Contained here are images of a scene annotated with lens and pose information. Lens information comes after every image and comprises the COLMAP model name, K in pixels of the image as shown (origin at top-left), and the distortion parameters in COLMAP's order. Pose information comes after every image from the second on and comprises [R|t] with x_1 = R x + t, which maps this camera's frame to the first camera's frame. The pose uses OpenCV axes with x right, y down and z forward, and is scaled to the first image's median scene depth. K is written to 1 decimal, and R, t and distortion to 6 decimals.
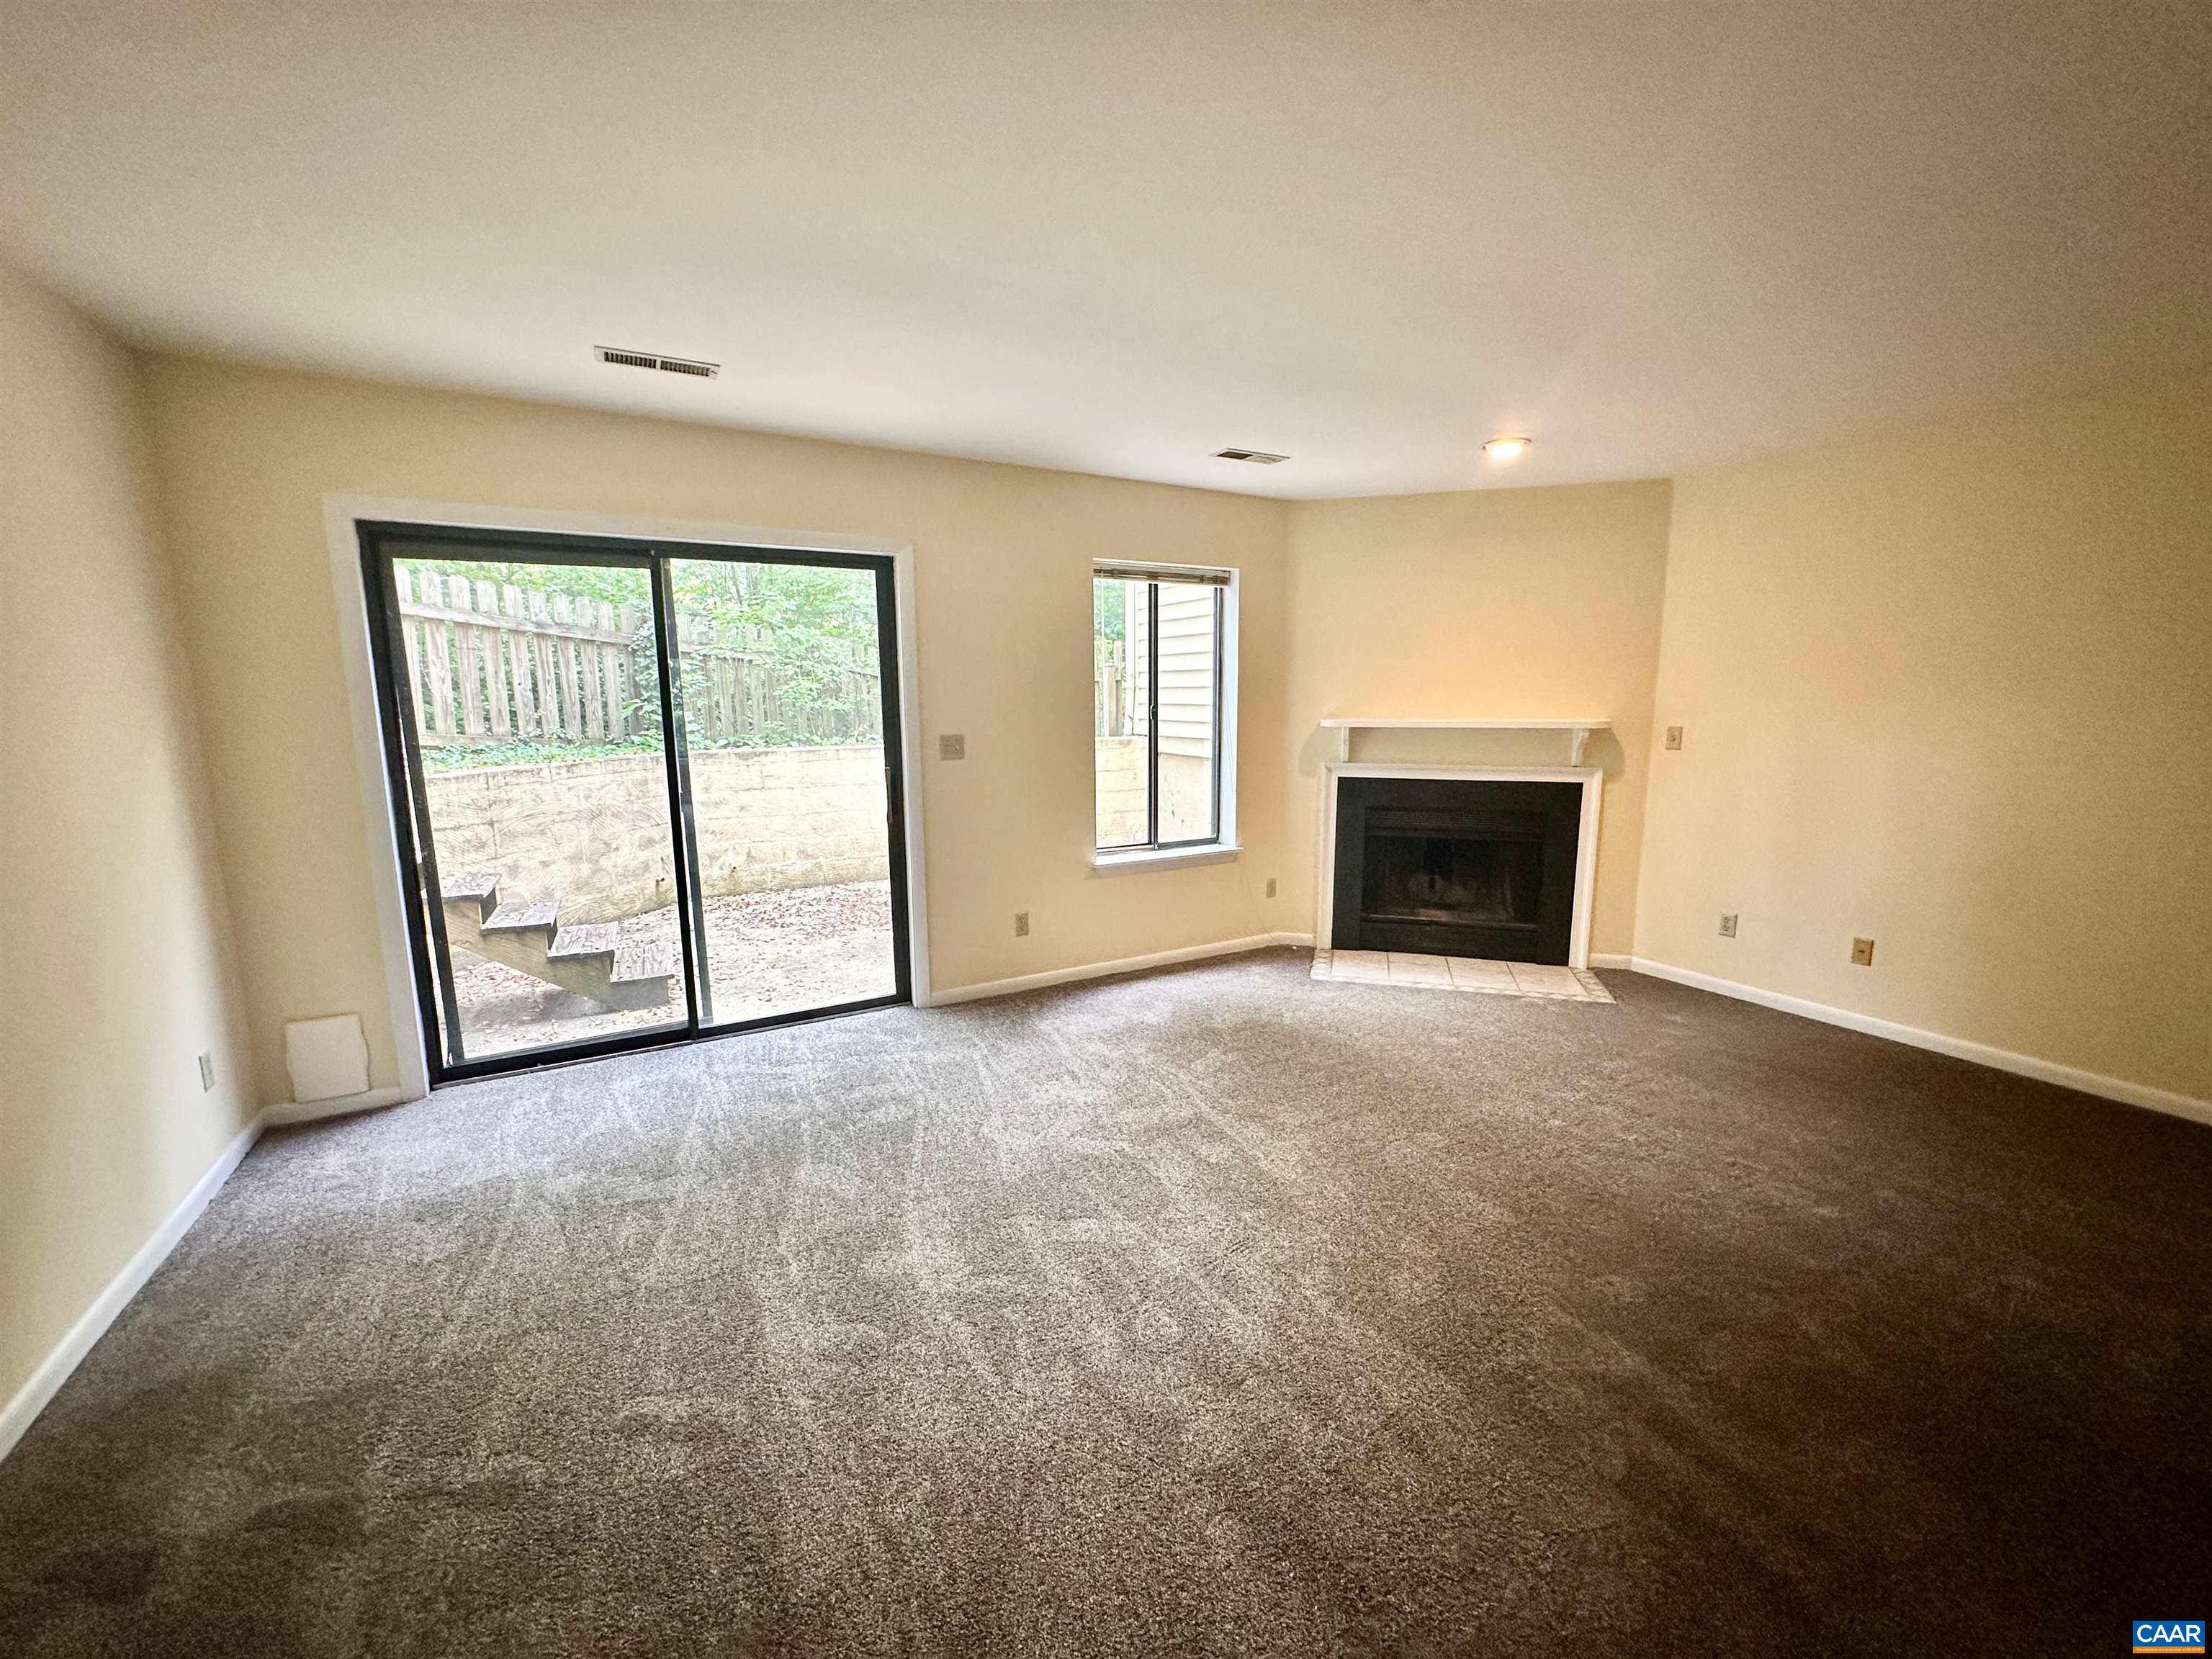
lens RADIAL K [[883.0, 0, 1118.9], [0, 883.0, 829.8], [0, 0, 1]] dist [-0.003851, 0.000010]
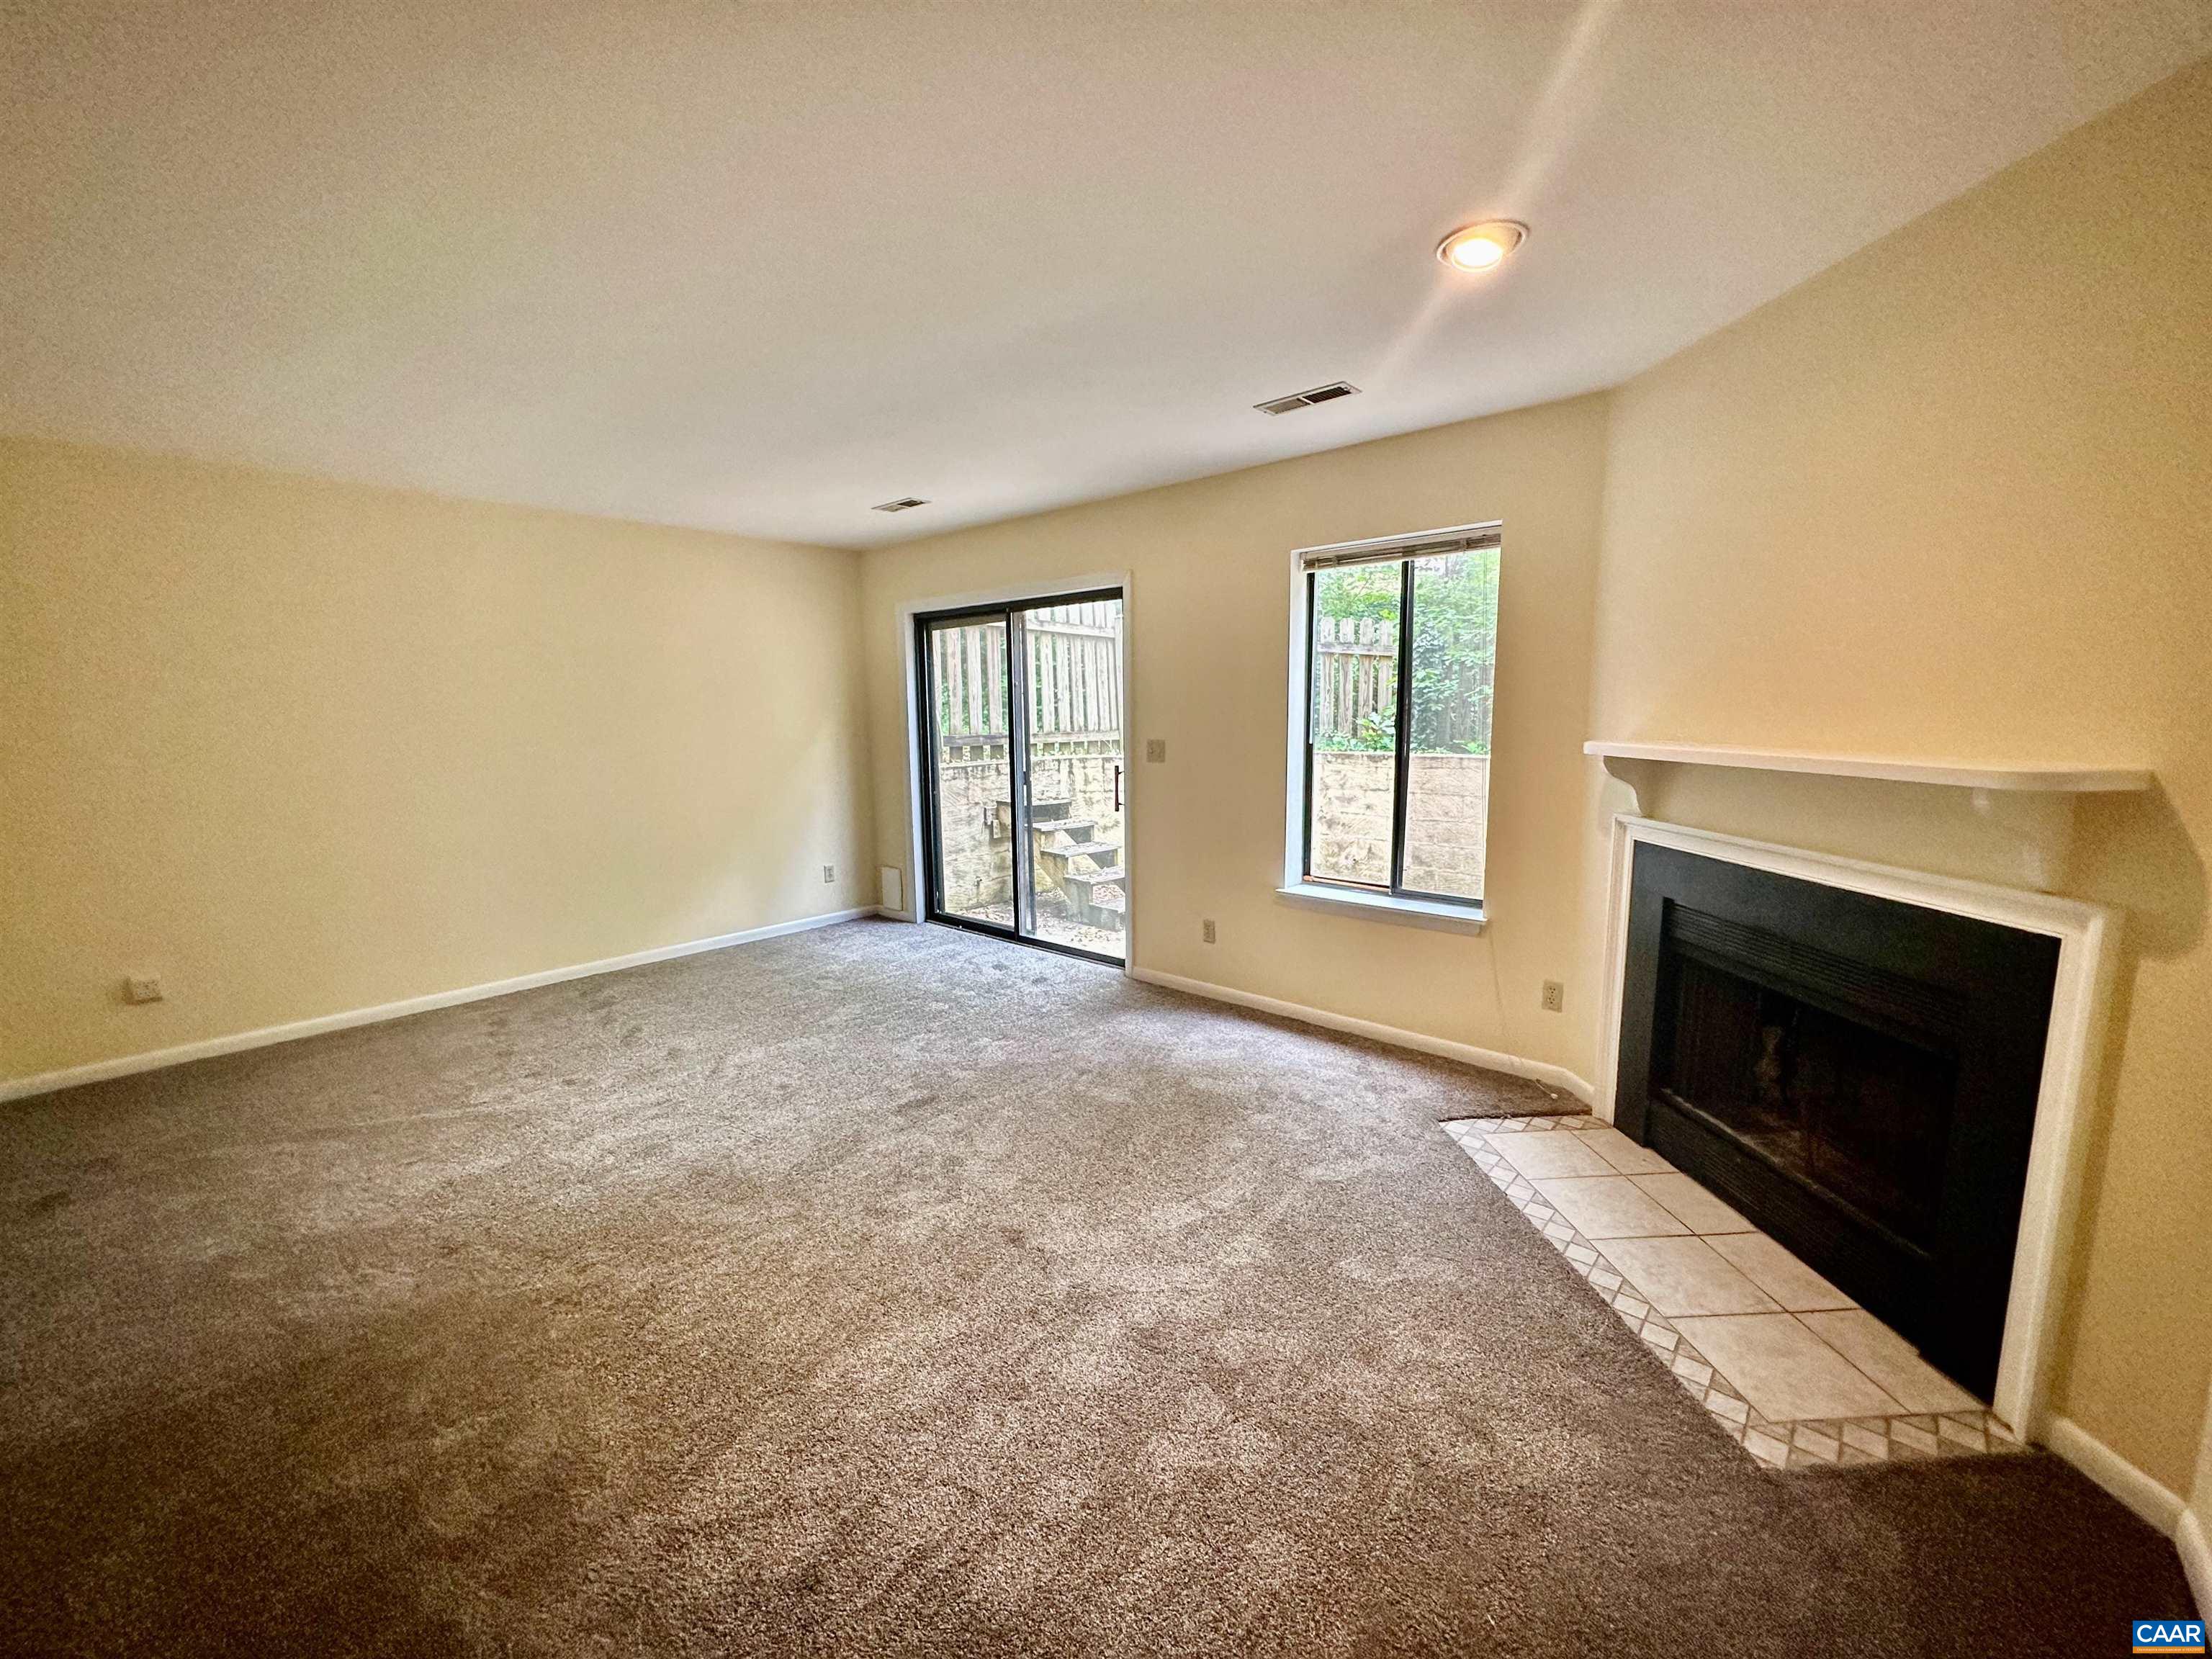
lens RADIAL K [[883.0, 0, 1090.4], [0, 883.0, 829.5], [0, 0, 1]] dist [-0.003851, 0.000010]
pose [[0.316528, 0.131775, -0.939386, 0.601543], [-0.135848, 0.986393, 0.092595, -0.063365], [0.938805, 0.098305, 0.330122, 0.412641]]
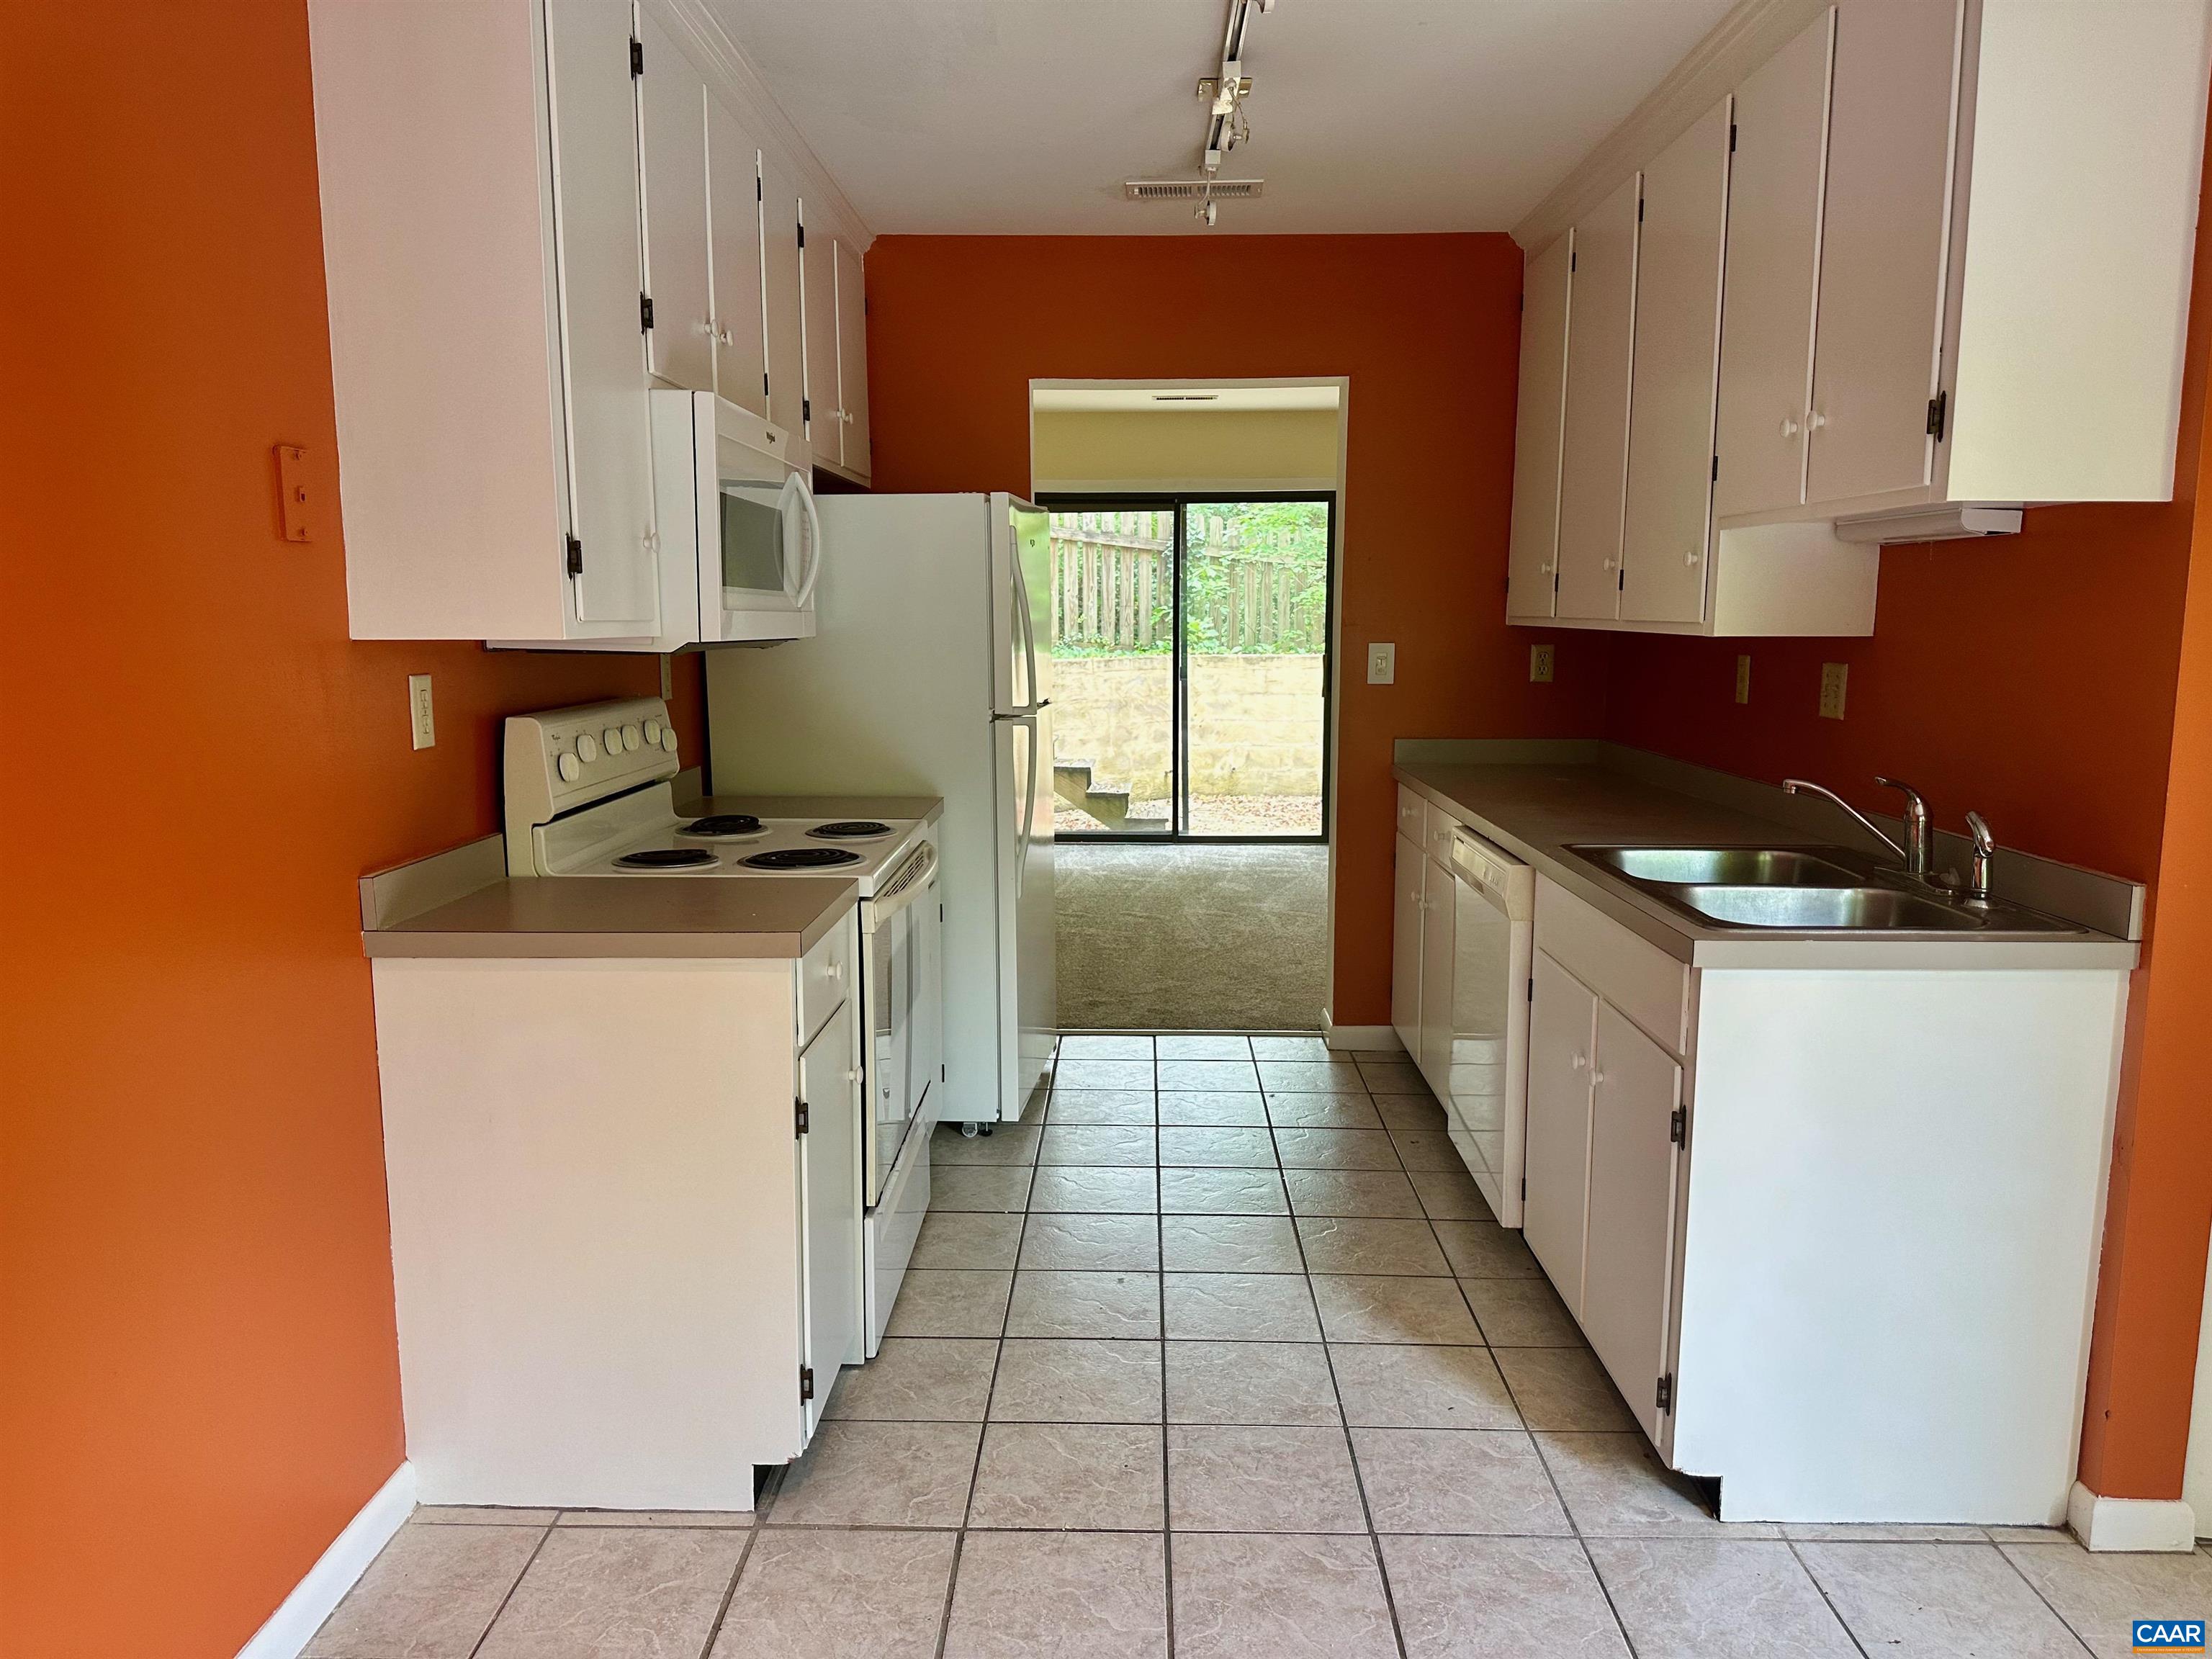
lens RADIAL K [[1542.3, 0, 1106.3], [0, 1542.3, 833.2], [0, 0, 1]] dist [0.006451, 0.000141]
pose [[0.857371, 0.078801, -0.508631, 0.446505], [-0.083064, 0.996441, 0.014360, 0.130513], [0.507952, 0.029937, 0.860865, -0.776133]]
